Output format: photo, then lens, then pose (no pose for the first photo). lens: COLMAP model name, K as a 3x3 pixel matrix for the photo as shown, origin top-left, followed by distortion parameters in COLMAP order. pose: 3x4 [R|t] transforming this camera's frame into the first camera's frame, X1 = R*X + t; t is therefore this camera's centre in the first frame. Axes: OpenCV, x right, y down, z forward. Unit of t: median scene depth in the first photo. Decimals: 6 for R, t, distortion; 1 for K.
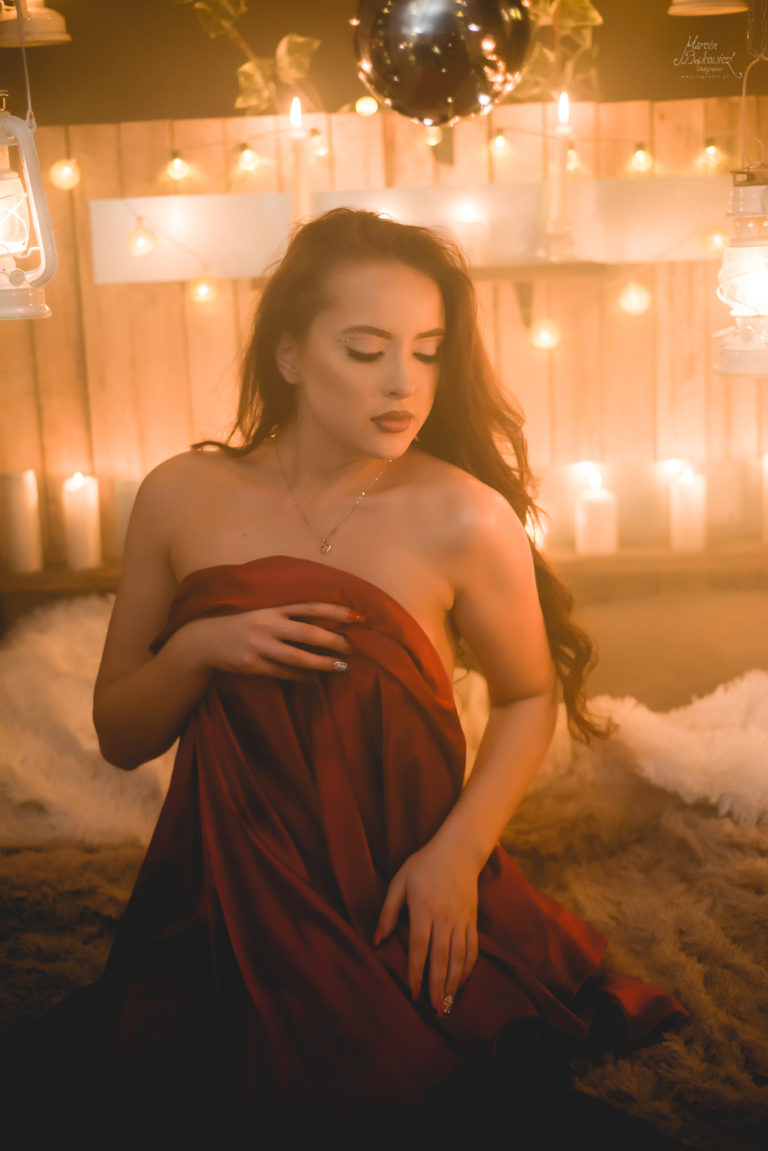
lens RADIAL K [[1601.7, 0, 384.0], [0, 1601.7, 575.5], [0, 0, 1]] dist [0.004026, 0.083491]
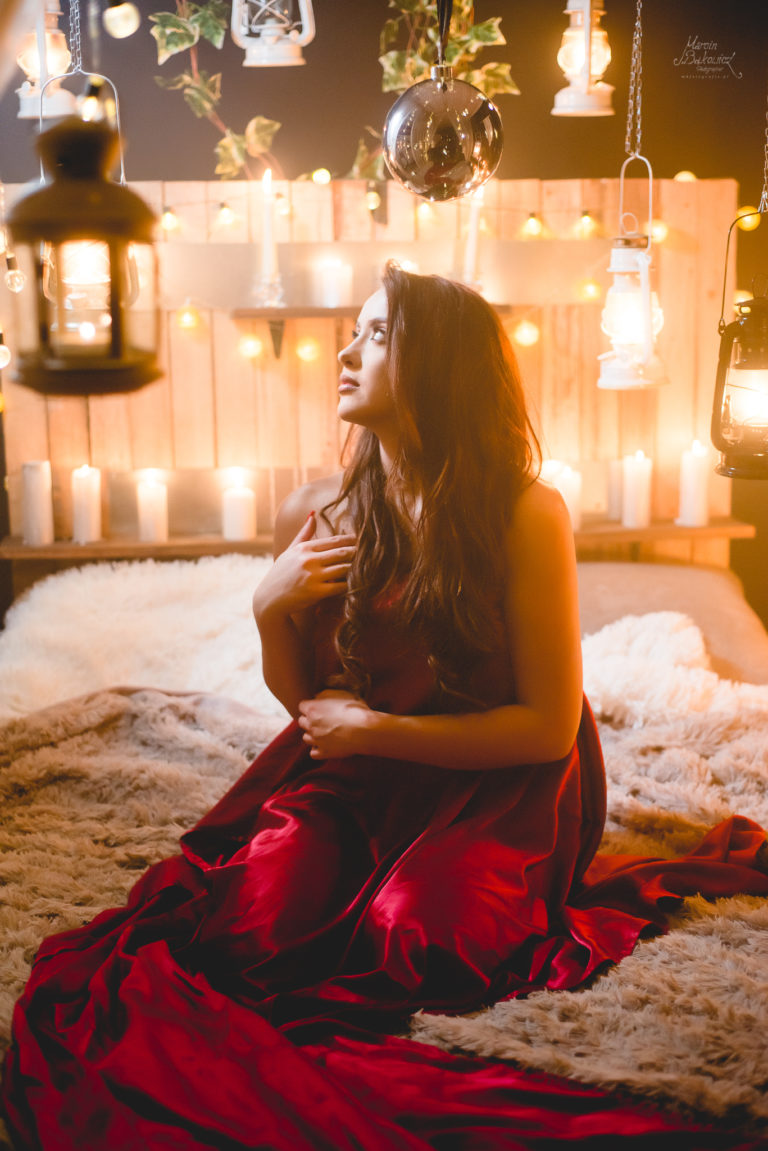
lens RADIAL K [[1601.7, 0, 384.0], [0, 1601.7, 575.5], [0, 0, 1]] dist [0.004026, 0.083491]
pose [[0.990408, 0.000797, 0.138175, -0.134576], [0.002755, 0.999671, -0.025516, 0.053549], [-0.138149, 0.025652, 0.990079, -0.247389]]
